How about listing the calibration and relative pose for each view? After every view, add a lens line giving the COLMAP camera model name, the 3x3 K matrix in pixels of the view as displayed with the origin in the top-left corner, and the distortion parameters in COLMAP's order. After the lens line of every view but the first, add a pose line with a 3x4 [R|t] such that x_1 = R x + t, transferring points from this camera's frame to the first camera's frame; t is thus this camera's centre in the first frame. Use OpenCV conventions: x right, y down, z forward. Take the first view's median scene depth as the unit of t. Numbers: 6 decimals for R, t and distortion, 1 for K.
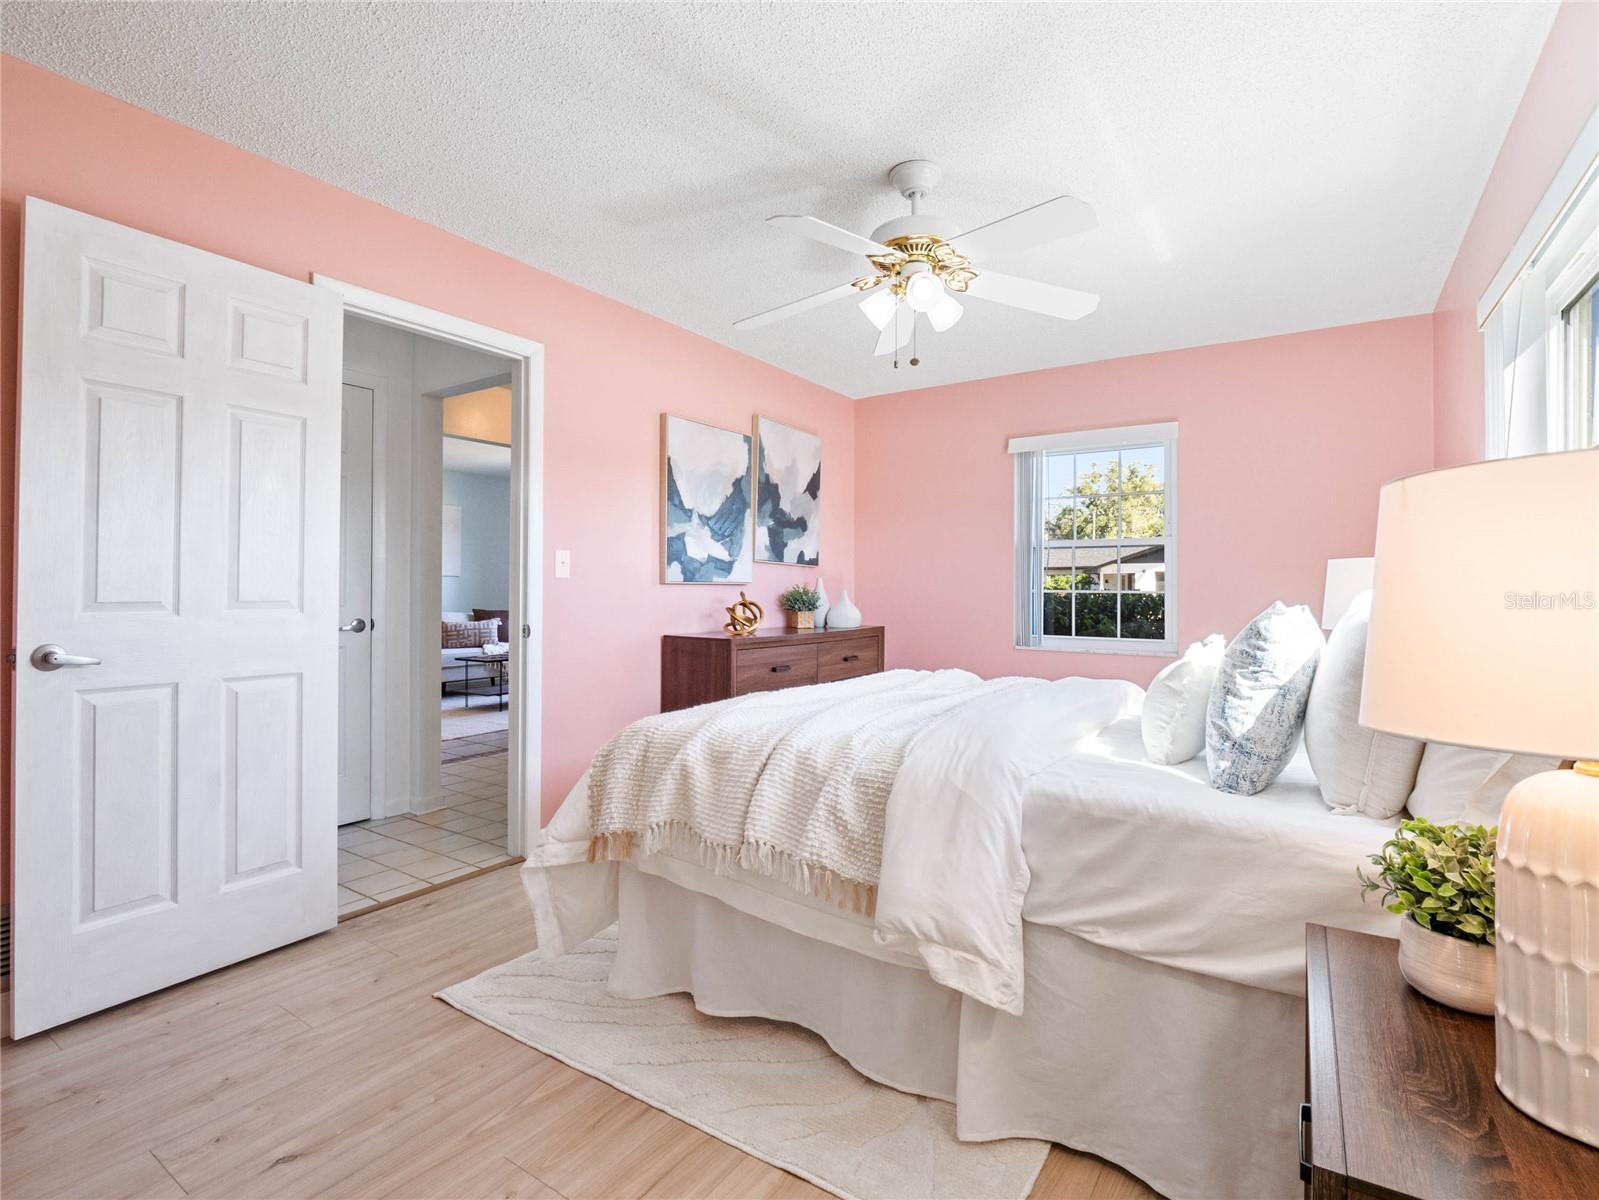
lens RADIAL K [[770.8, 0, 801.9], [0, 770.8, 591.0], [0, 0, 1]] dist [-0.000090, -0.013281]
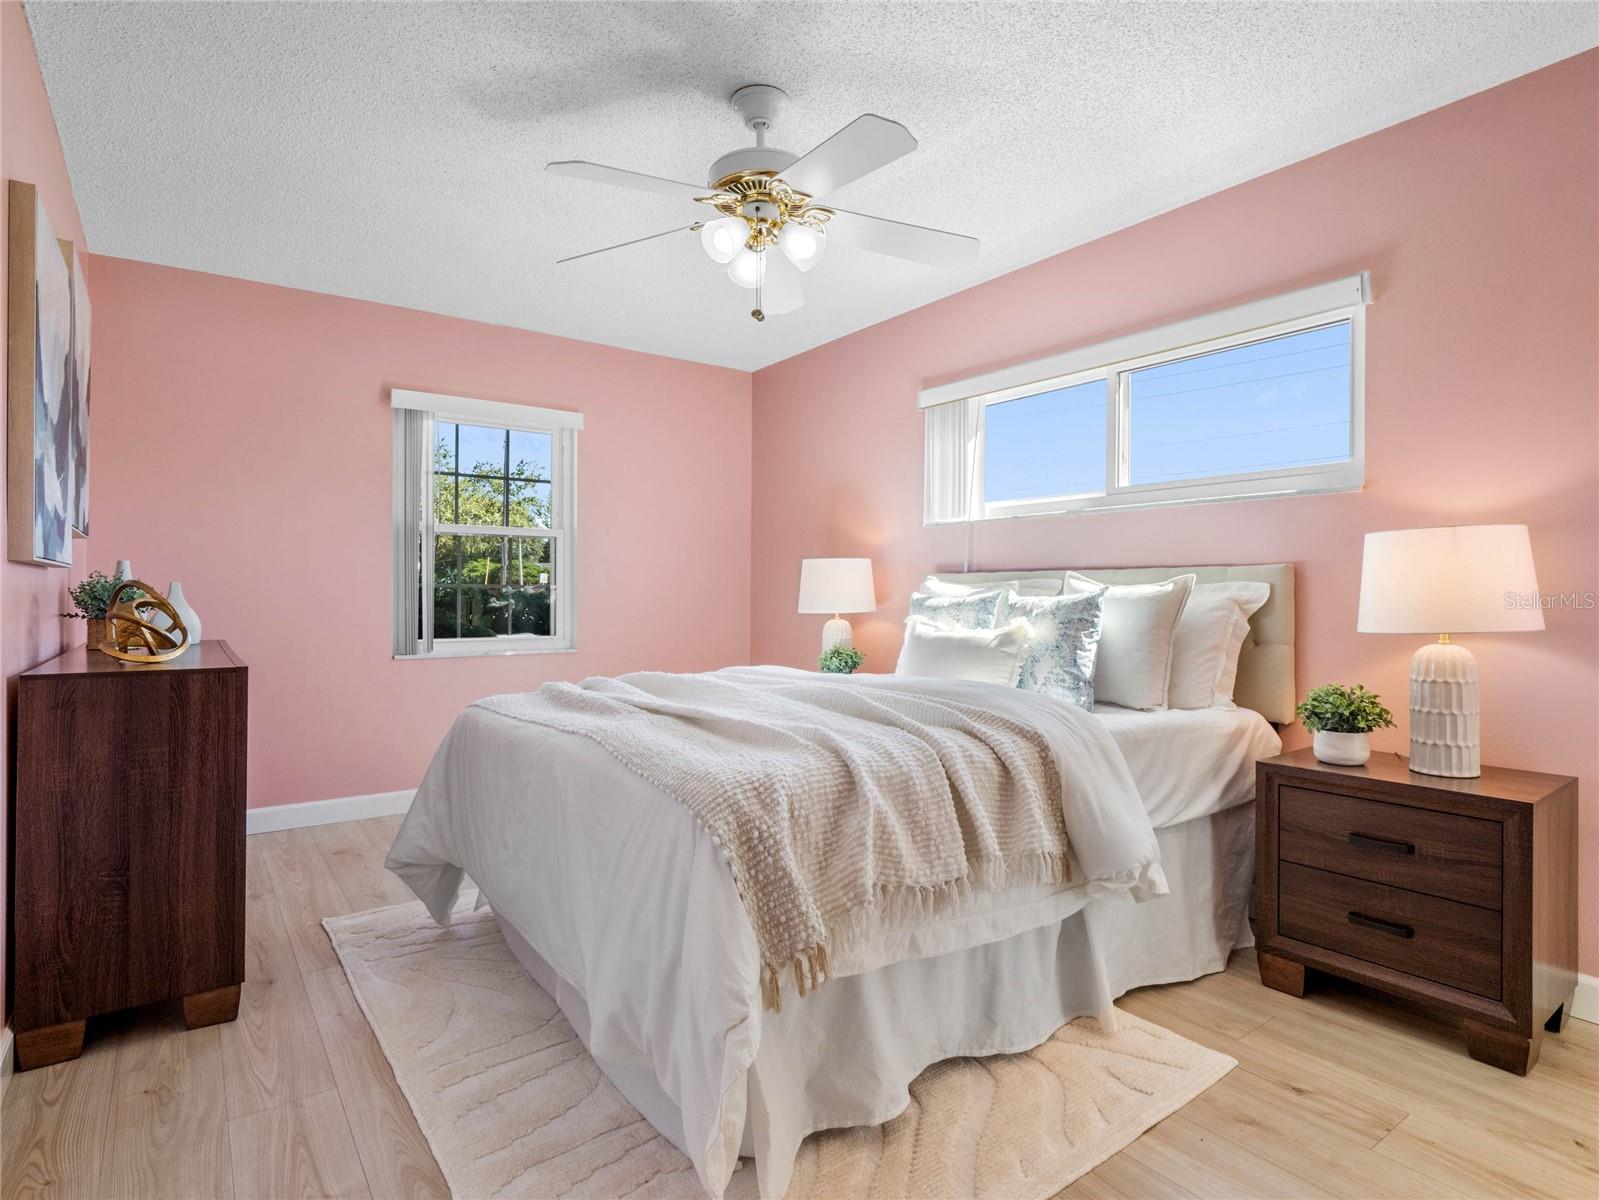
lens RADIAL K [[838.6, 0, 797.5], [0, 838.6, 593.6], [0, 0, 1]] dist [-0.003228, -0.000768]
pose [[0.347709, -0.003468, 0.937596, -0.494484], [0.002496, 0.999993, 0.002773, 0.010565], [-0.937599, 0.001376, 0.347715, 0.421605]]
